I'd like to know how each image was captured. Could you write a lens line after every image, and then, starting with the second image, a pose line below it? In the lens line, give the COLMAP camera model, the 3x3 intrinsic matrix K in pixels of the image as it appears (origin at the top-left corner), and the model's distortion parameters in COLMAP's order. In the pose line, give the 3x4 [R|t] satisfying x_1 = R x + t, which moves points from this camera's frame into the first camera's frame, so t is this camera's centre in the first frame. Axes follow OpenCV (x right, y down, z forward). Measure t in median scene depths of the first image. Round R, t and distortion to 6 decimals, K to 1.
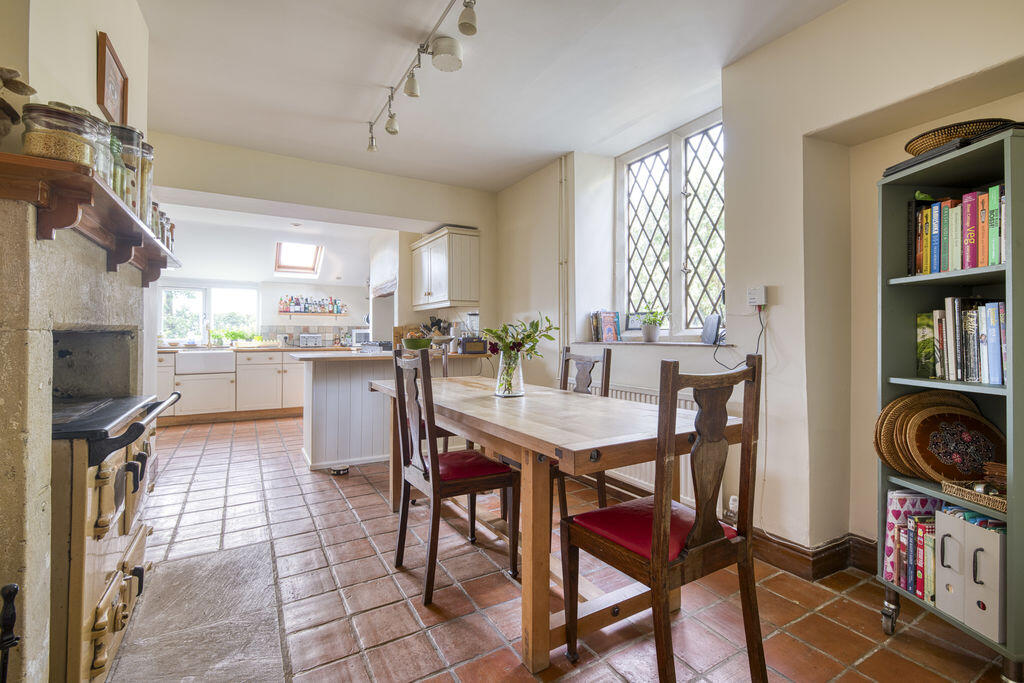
lens RADIAL K [[452.6, 0, 509.8], [0, 452.6, 335.5], [0, 0, 1]] dist [-0.001362, -0.000156]
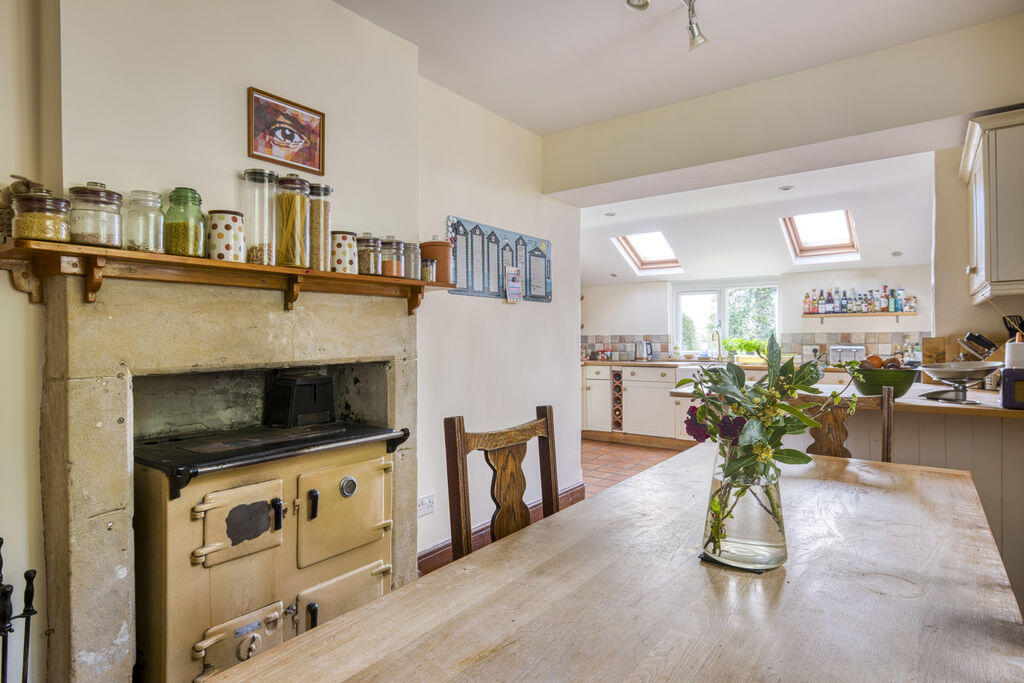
lens RADIAL K [[567.3, 0, 512.0], [0, 567.3, 341.5], [0, 0, 1]] dist [0.001670, 0.000129]
pose [[0.397982, 0.000147, -0.917393, 0.124022], [0.008989, 0.999951, 0.004060, -0.016874], [0.917349, -0.009862, 0.397961, 0.226861]]
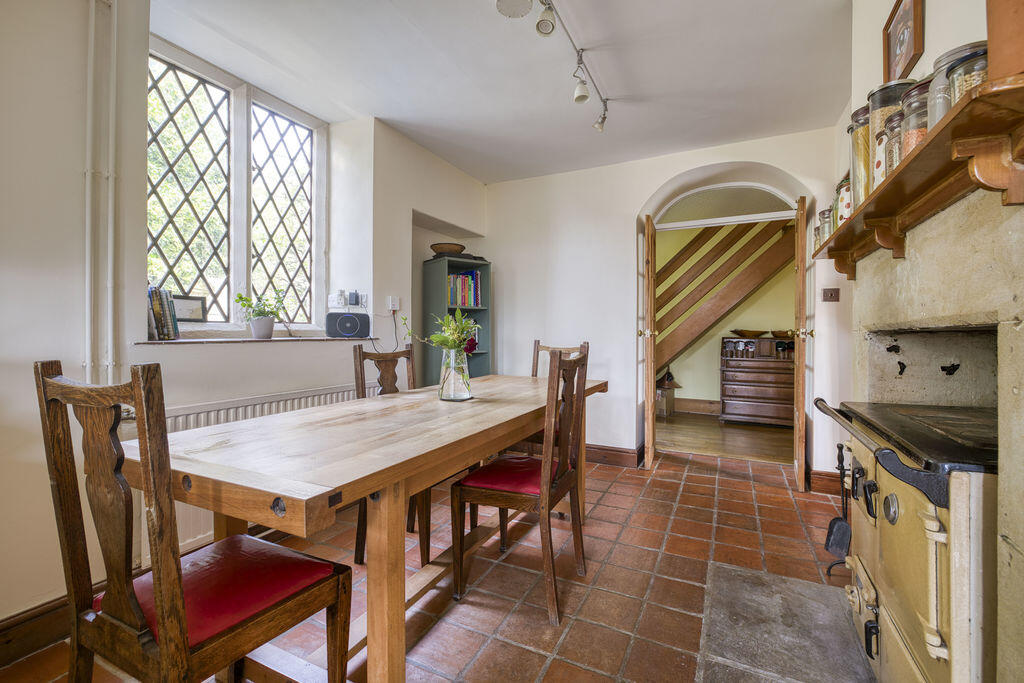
lens RADIAL K [[452.6, 0, 509.8], [0, 452.6, 335.5], [0, 0, 1]] dist [-0.001362, -0.000156]
pose [[-0.545775, -0.008647, 0.837887, -0.278125], [-0.009068, 0.999949, 0.004413, 0.000750], [-0.837883, -0.005190, -0.545826, 0.483805]]
